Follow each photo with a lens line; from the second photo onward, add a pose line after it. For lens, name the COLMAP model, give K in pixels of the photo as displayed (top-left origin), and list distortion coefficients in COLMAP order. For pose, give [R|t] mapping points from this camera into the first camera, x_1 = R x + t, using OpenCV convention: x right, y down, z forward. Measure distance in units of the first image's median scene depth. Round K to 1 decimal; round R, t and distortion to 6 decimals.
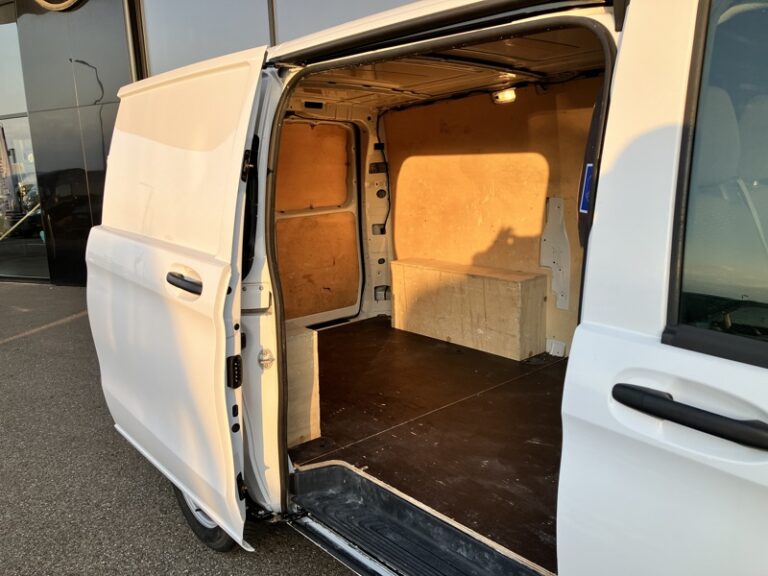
lens RADIAL K [[640.2, 0, 384.0], [0, 640.2, 288.0], [0, 0, 1]] dist [-0.010868, -0.011499]
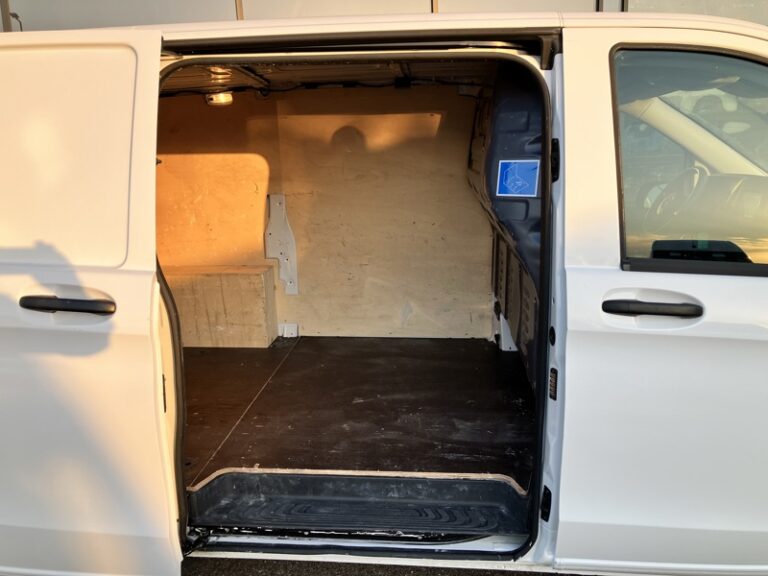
lens RADIAL K [[640.2, 0, 384.0], [0, 640.2, 288.0], [0, 0, 1]] dist [-0.010868, -0.011499]
pose [[0.705401, -0.127567, 0.697235, -0.391437], [0.132802, 0.990038, 0.046781, -0.009142], [-0.696257, 0.059595, 0.715315, 0.093501]]
